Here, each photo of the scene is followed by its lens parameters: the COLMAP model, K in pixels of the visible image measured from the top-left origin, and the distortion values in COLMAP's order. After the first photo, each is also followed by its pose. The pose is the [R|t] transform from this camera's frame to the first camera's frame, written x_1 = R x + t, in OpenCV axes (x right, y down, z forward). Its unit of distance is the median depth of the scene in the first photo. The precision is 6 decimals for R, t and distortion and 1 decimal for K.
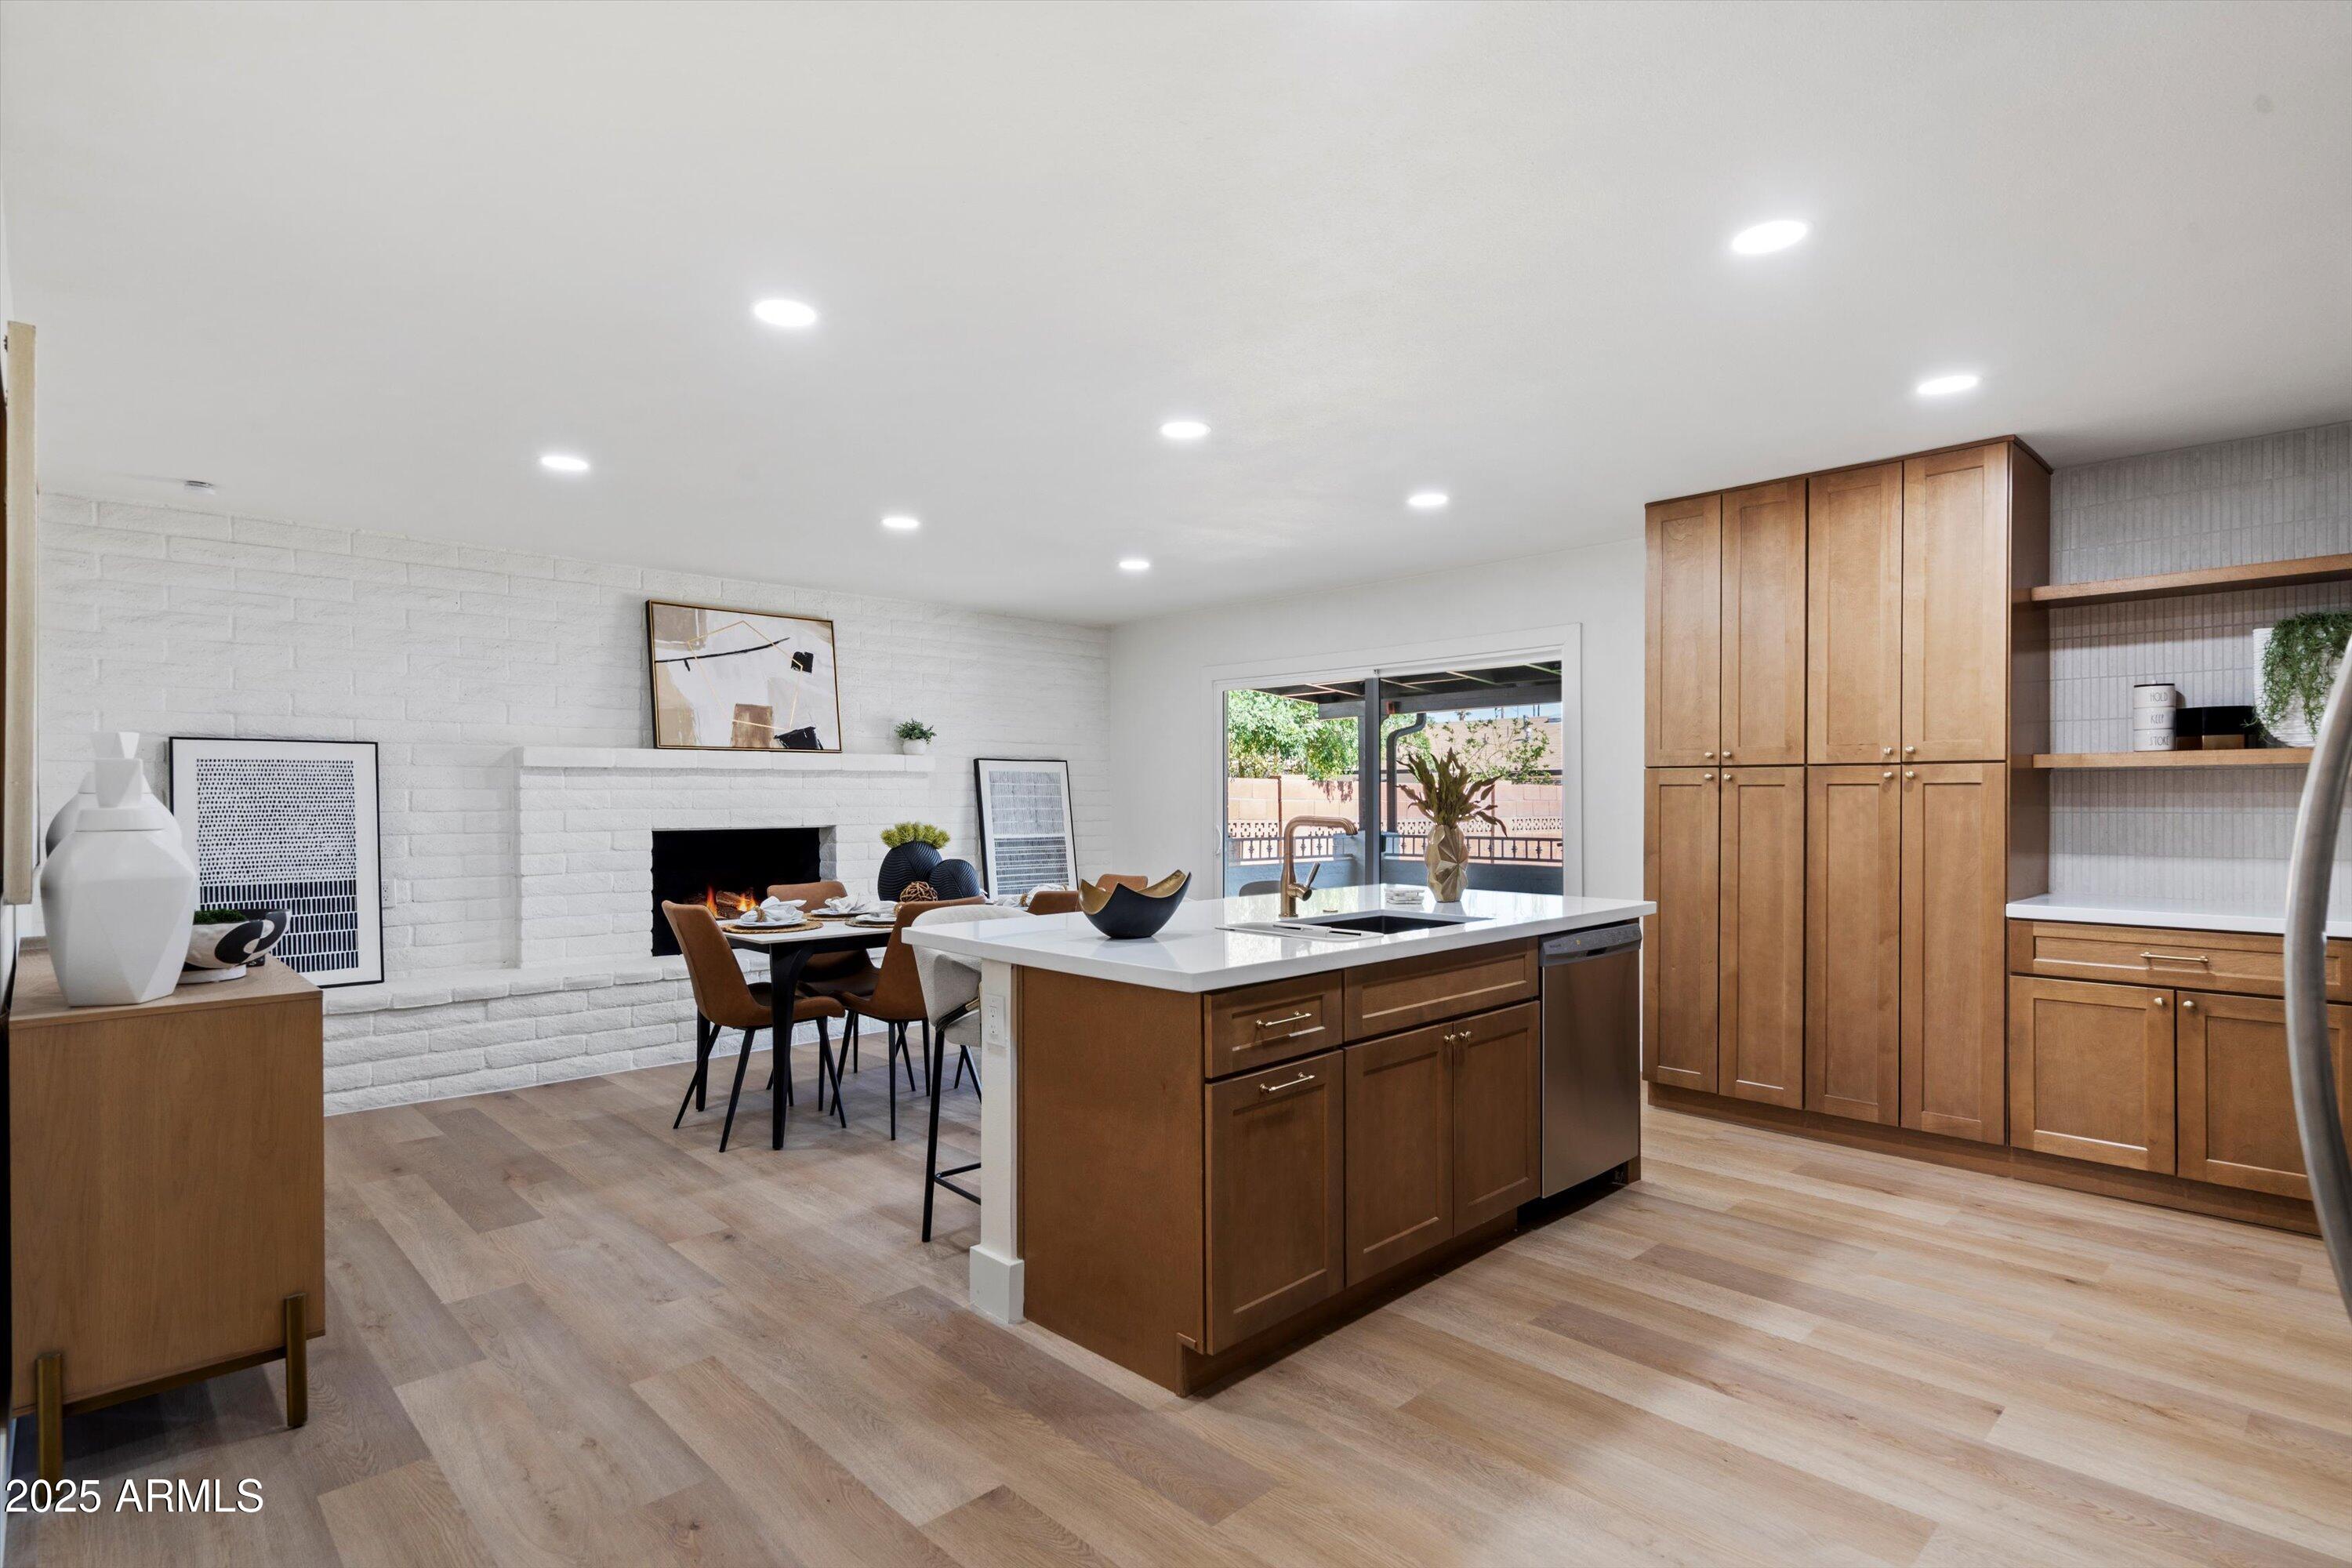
lens RADIAL K [[1169.8, 0, 1175.5], [0, 1169.8, 791.2], [0, 0, 1]] dist [0.006611, 0.000321]
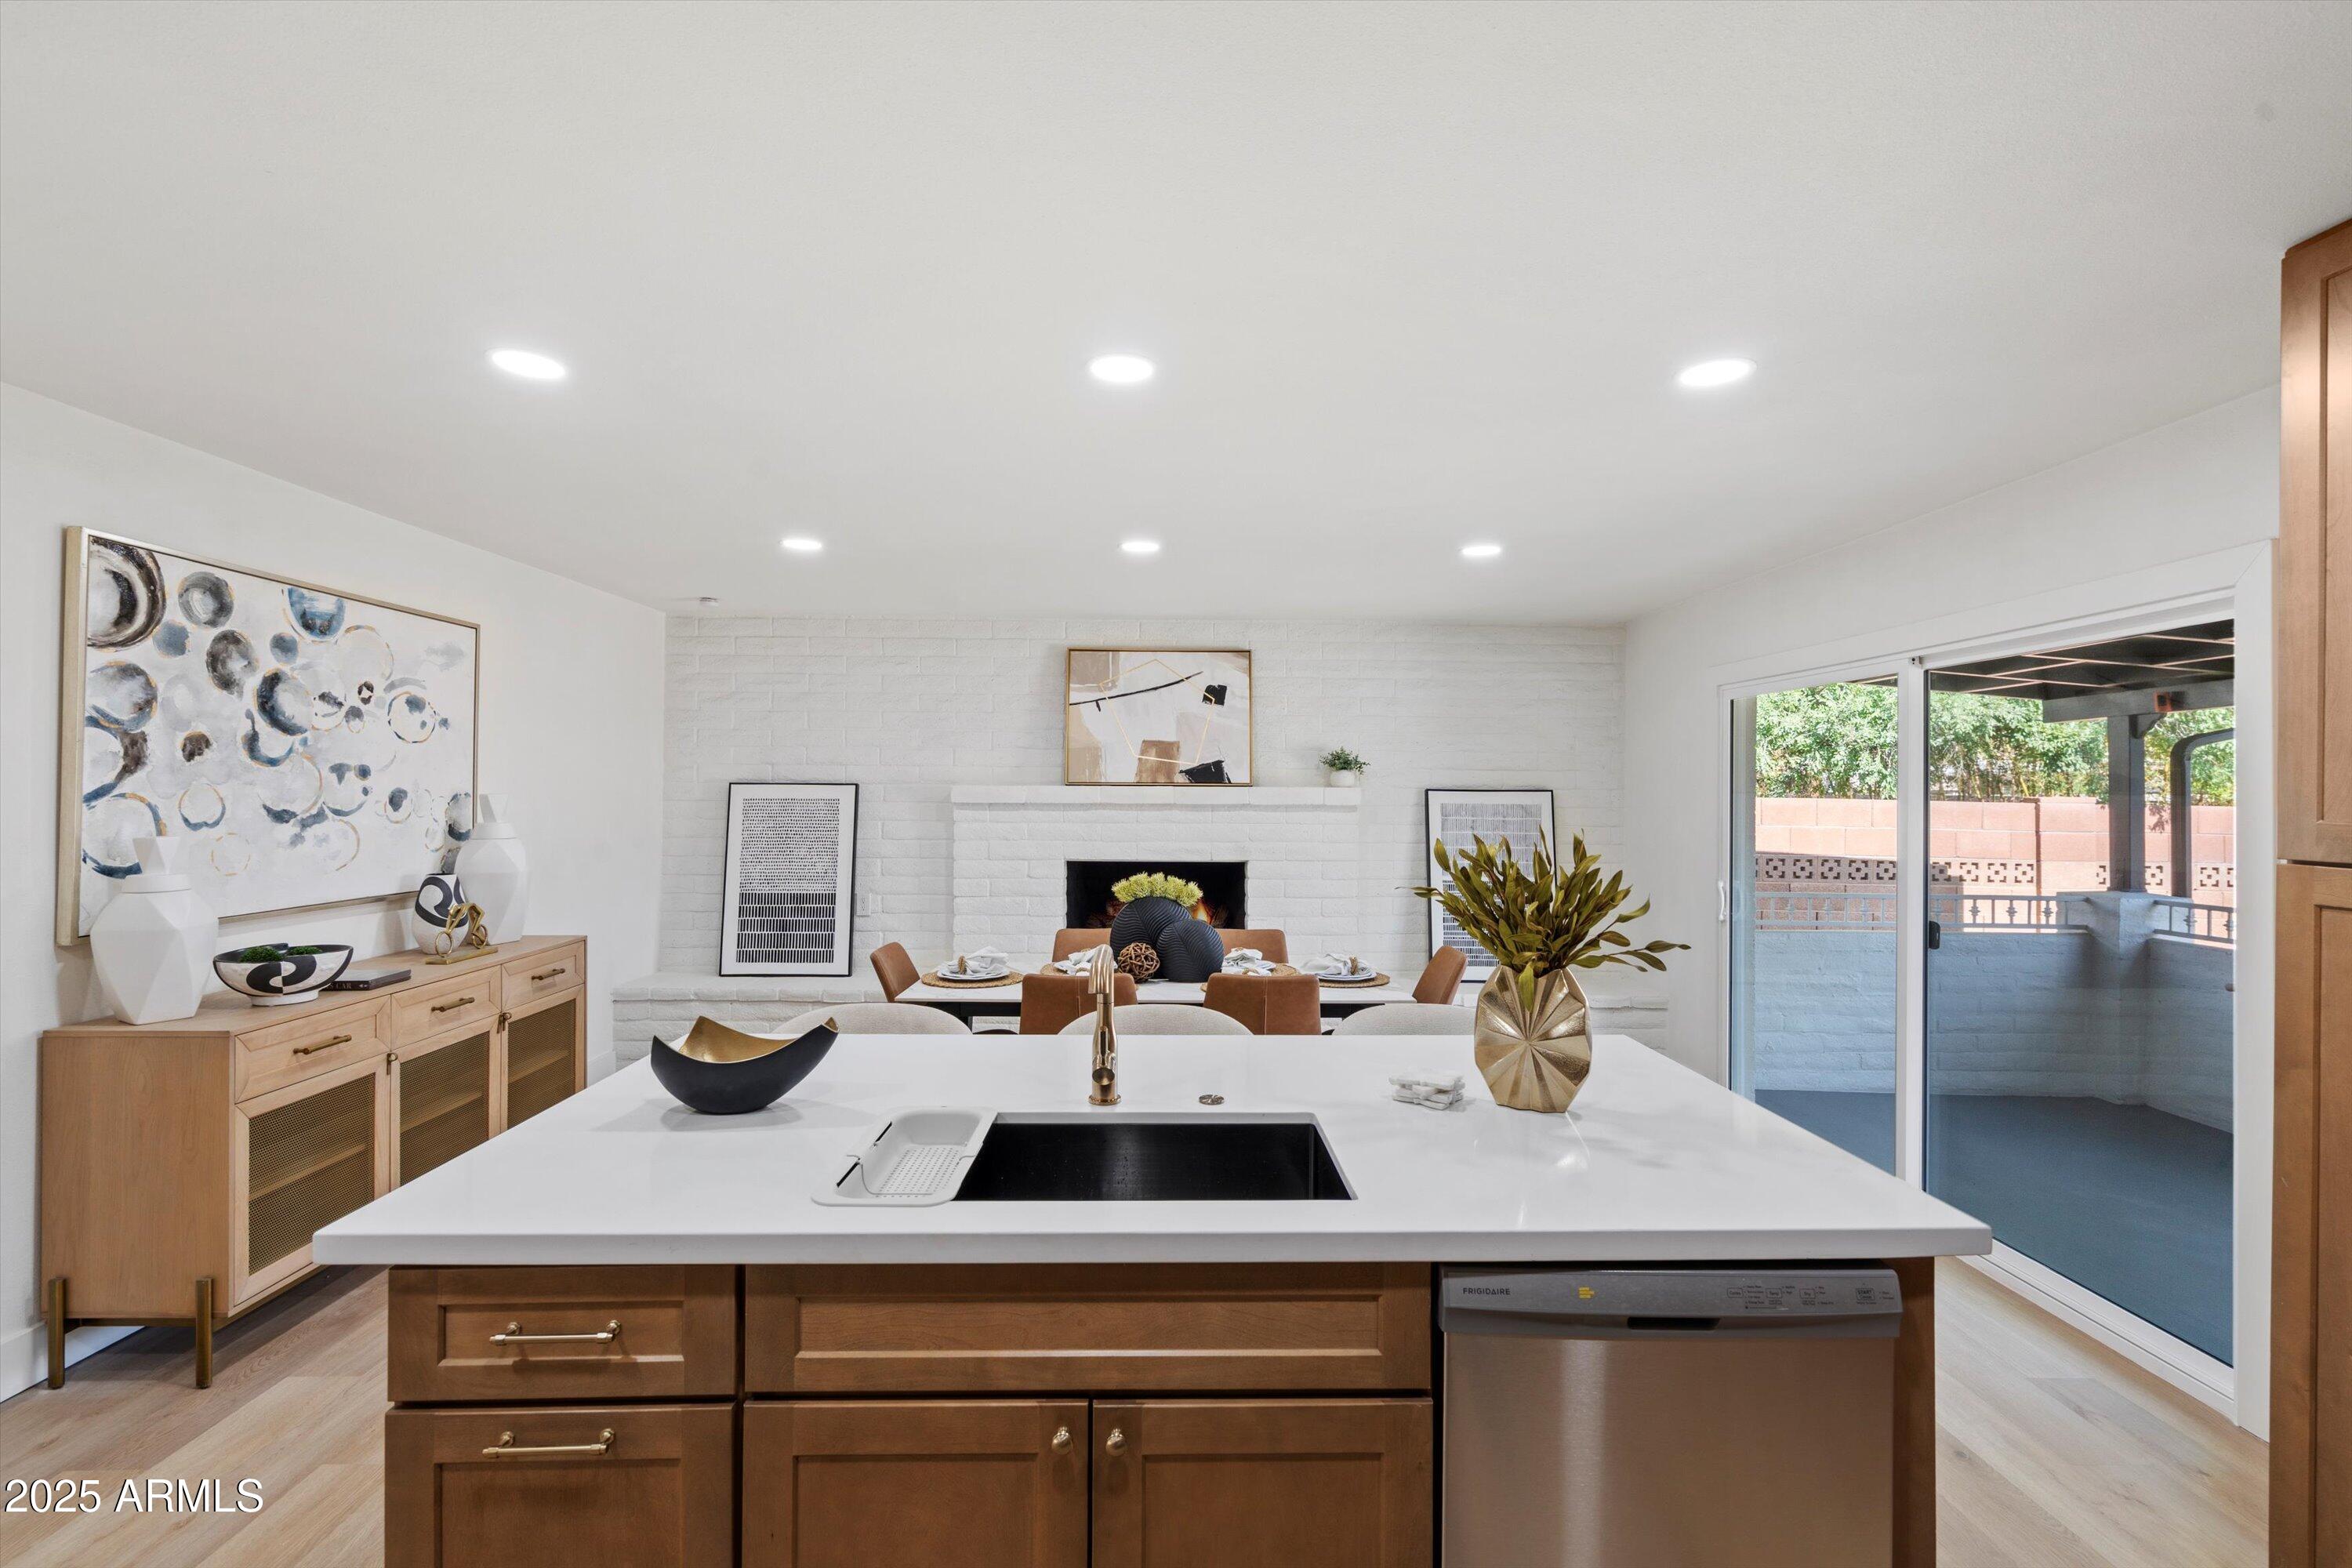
lens RADIAL K [[1056.2, 0, 1178.5], [0, 1056.2, 781.6], [0, 0, 1]] dist [-0.003403, 0.000178]
pose [[0.733721, 0.001652, -0.679449, 0.282527], [-0.006492, 0.999968, -0.004579, -0.034296], [0.679420, 0.007771, 0.733709, 0.339022]]
